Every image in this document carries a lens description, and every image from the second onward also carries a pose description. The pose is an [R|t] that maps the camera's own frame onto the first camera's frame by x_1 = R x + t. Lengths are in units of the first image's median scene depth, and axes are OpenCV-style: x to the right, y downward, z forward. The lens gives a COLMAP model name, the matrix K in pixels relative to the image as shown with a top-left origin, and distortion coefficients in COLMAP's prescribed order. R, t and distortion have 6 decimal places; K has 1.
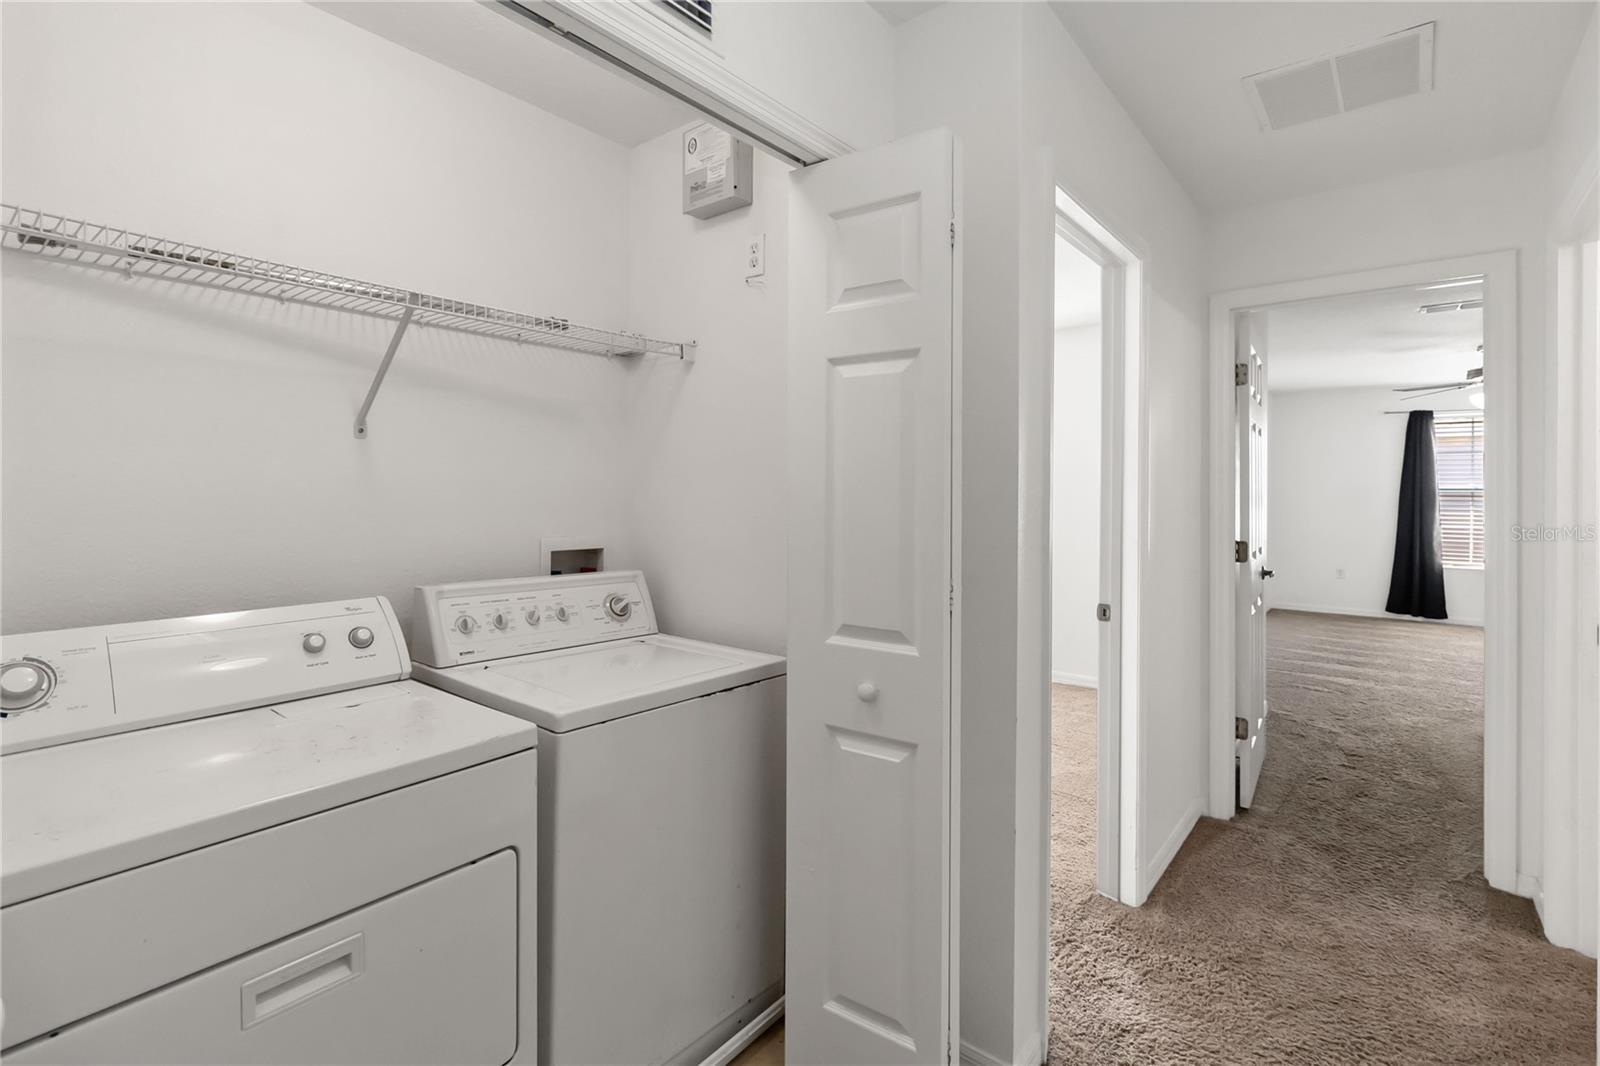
lens RADIAL K [[737.5, 0, 795.5], [0, 737.5, 504.0], [0, 0, 1]] dist [0.000360, -0.000543]
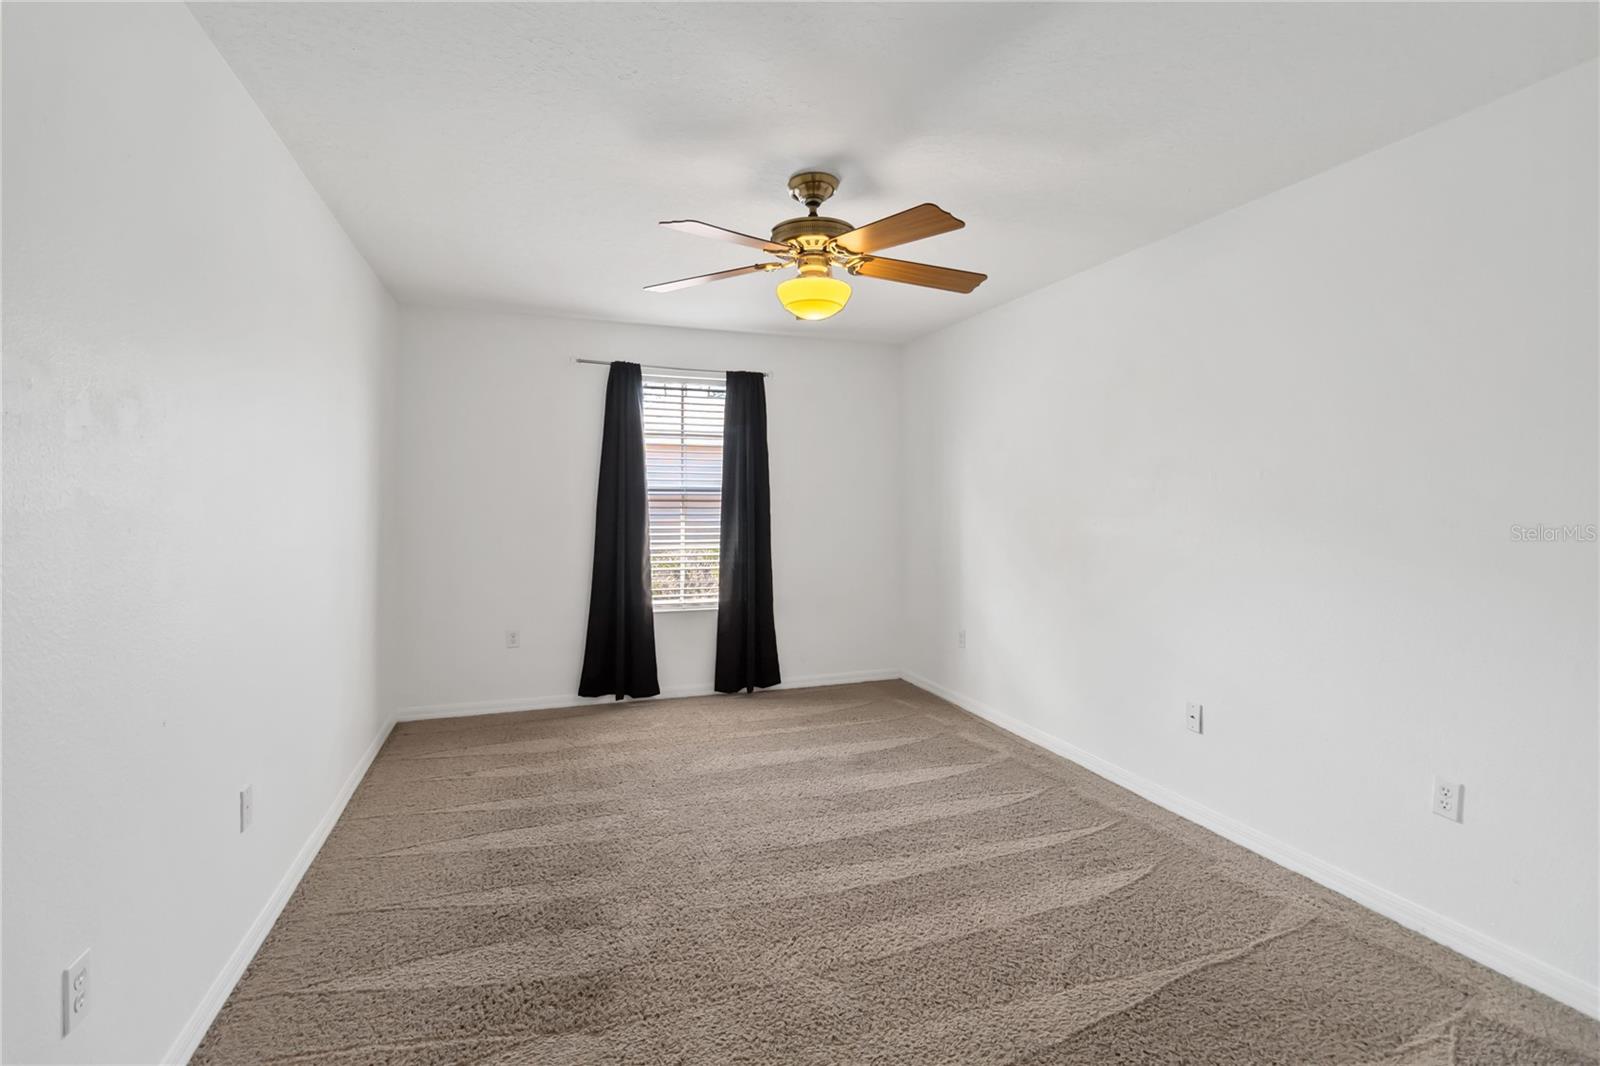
lens RADIAL K [[737.5, 0, 795.5], [0, 737.5, 504.0], [0, 0, 1]] dist [0.000360, -0.000543]
pose [[0.584291, 0.002027, 0.811542, 0.426631], [0.005914, 0.999960, -0.006755, -0.002922], [-0.811523, 0.008746, 0.584256, 0.519806]]
